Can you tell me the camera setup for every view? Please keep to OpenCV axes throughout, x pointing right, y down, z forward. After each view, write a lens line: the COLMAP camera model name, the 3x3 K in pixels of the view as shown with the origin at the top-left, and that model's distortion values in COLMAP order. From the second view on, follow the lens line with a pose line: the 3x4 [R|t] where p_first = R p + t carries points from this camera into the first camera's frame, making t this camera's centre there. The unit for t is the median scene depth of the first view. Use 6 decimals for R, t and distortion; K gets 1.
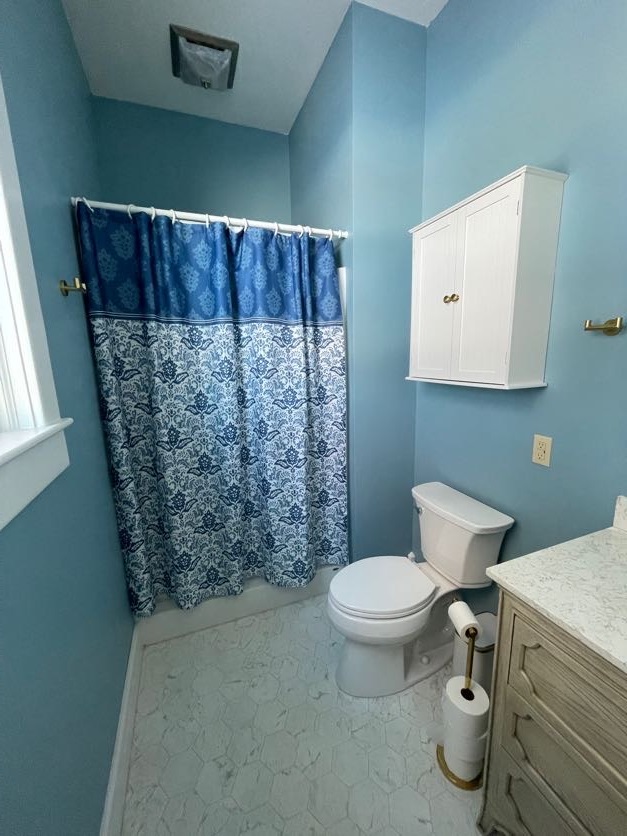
lens RADIAL K [[339.3, 0, 314.1], [0, 339.3, 418.2], [0, 0, 1]] dist [0.000556, 0.000033]
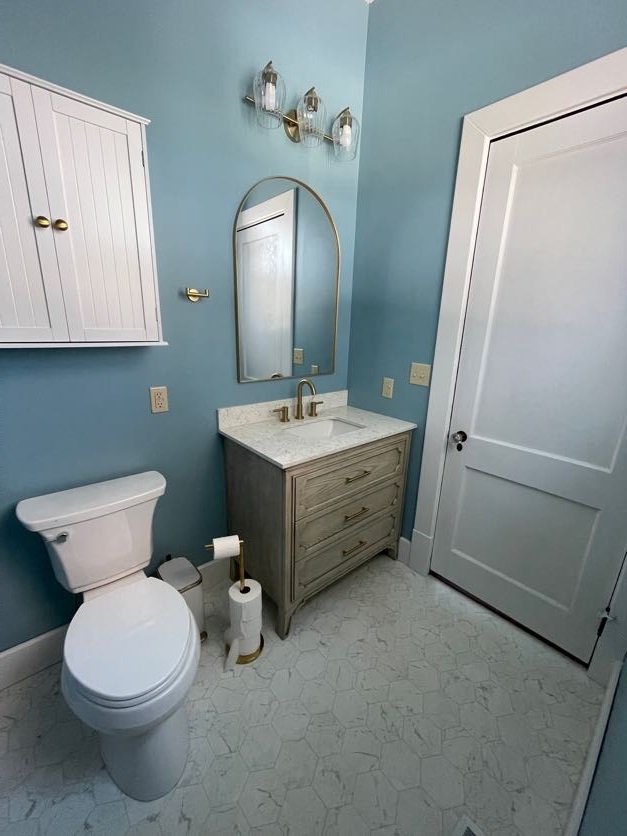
lens RADIAL K [[339.3, 0, 315.5], [0, 339.3, 418.6], [0, 0, 1]] dist [0.000556, 0.000033]
pose [[-0.336654, -0.234258, 0.912024, -0.633529], [0.156270, 0.941230, 0.299444, -0.117593], [-0.928571, 0.243331, -0.280261, 0.960392]]
